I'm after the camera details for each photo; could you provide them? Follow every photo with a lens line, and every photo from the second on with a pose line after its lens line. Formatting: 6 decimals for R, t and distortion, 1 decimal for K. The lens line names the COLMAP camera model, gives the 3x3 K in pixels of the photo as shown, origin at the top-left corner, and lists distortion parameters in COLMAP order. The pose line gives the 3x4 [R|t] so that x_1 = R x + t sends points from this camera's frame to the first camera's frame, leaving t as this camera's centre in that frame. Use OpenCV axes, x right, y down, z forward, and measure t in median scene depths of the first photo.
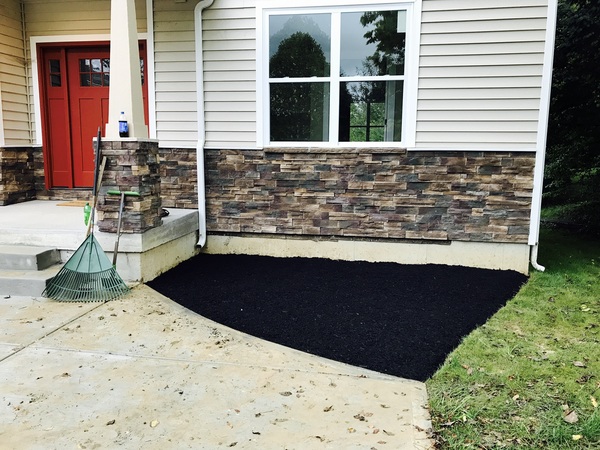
lens RADIAL K [[493.2, 0, 302.2], [0, 493.2, 225.8], [0, 0, 1]] dist [0.032897, -0.066536]
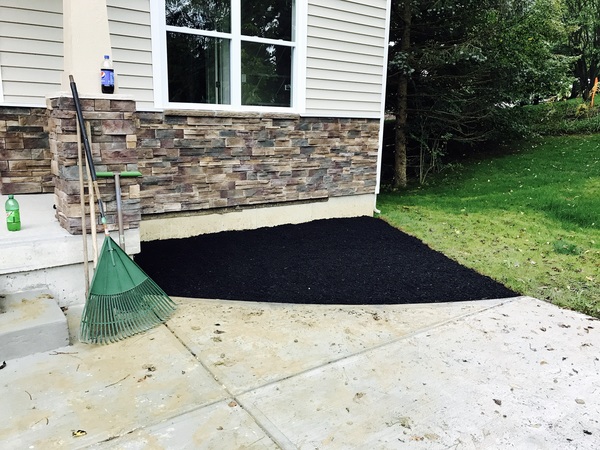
lens RADIAL K [[493.2, 0, 305.7], [0, 493.2, 228.1], [0, 0, 1]] dist [0.032897, -0.066536]
pose [[0.686217, -0.148345, 0.712110, -0.554615], [0.090157, 0.988780, 0.119103, -0.040362], [-0.721788, -0.017529, 0.691892, 0.255854]]
